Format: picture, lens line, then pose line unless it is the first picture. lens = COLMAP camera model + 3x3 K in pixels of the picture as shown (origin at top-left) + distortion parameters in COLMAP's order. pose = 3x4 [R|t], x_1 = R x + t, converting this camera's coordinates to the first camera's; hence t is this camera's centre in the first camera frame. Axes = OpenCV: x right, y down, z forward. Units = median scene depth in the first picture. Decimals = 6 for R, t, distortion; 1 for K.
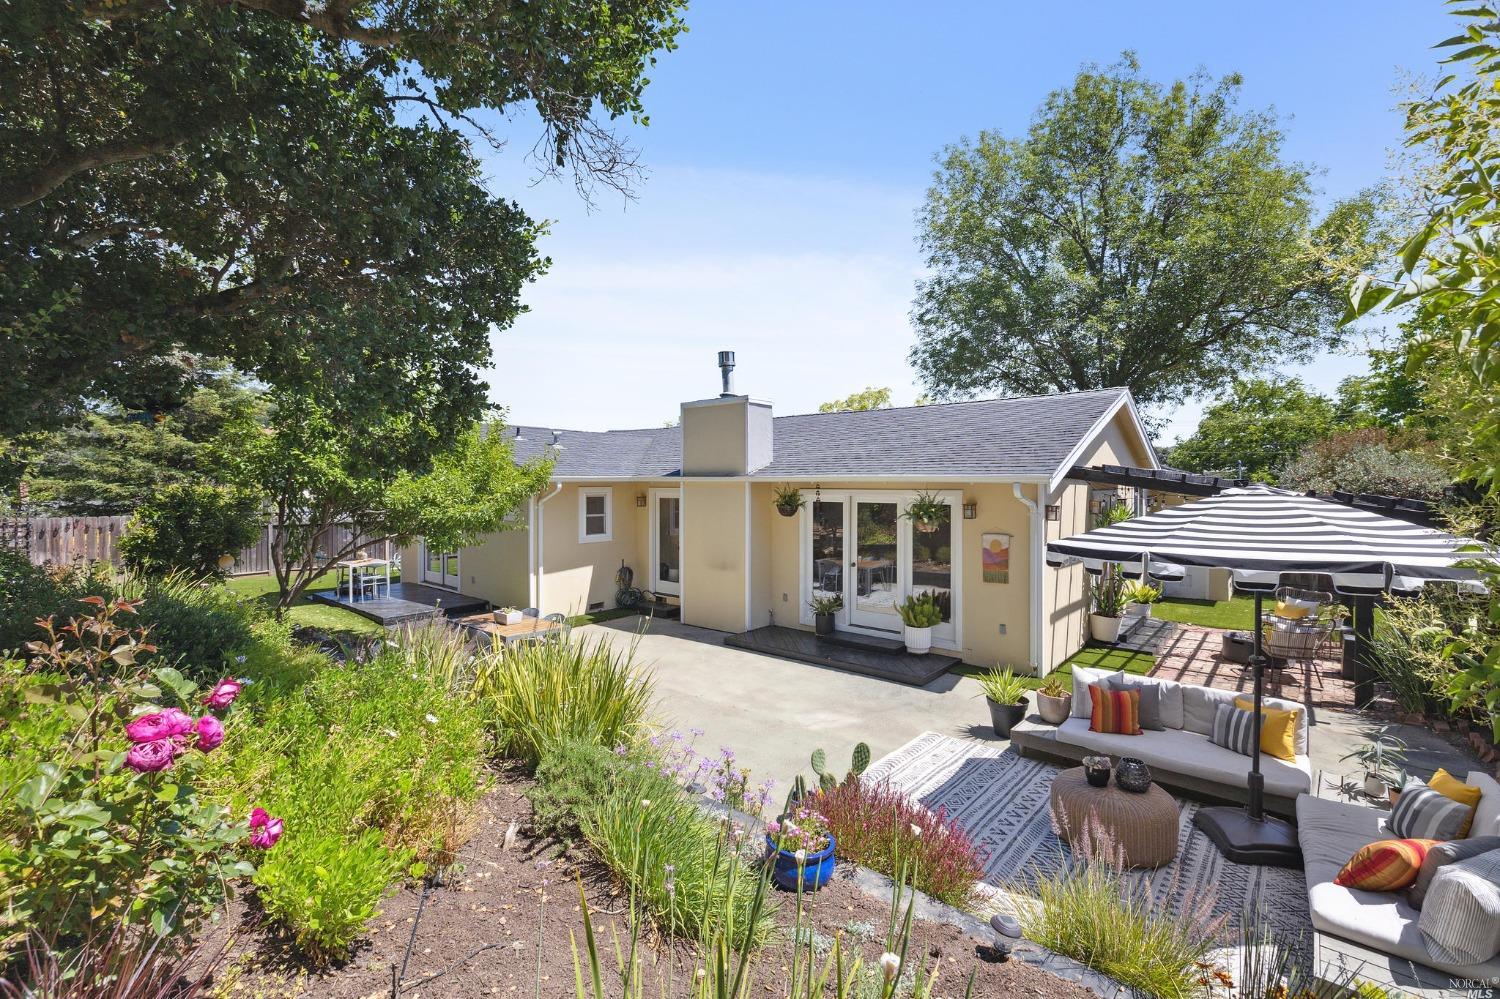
lens RADIAL K [[638.5, 0, 750.0], [0, 638.5, 499.5], [0, 0, 1]] dist [-0.002791, -0.000015]
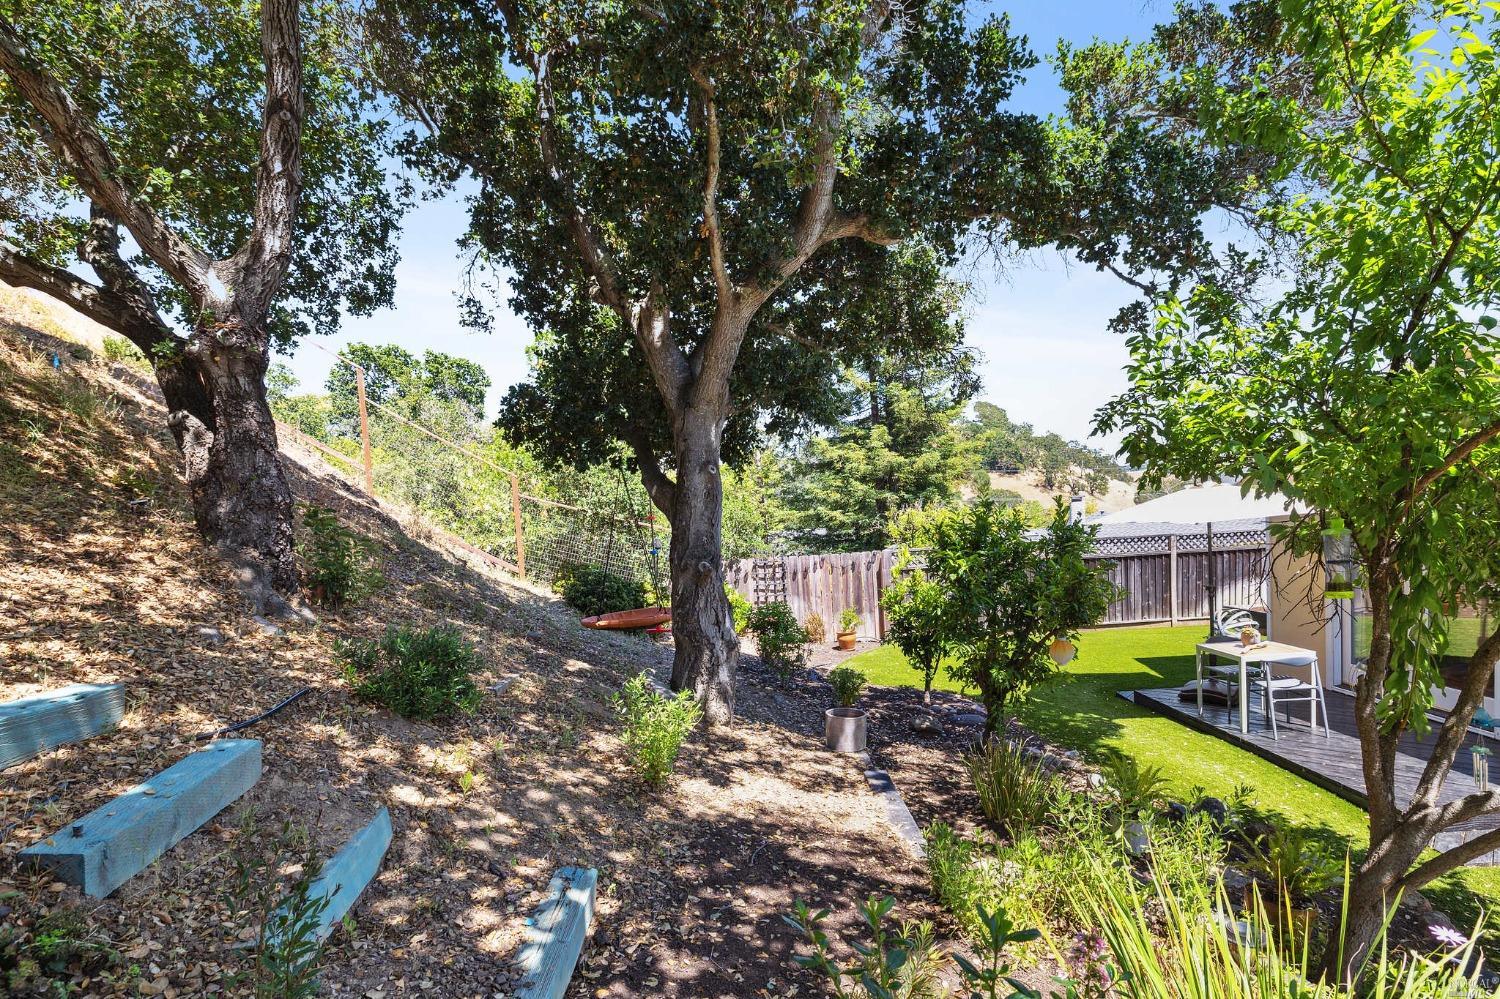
lens RADIAL K [[778.5, 0, 765.4], [0, 778.5, 550.6], [0, 0, 1]] dist [-0.000865, -0.000299]
pose [[0.664354, -0.004193, -0.747407, -0.473876], [0.041137, 0.998674, 0.030963, -0.014321], [0.746286, -0.051317, 0.663645, 0.372324]]
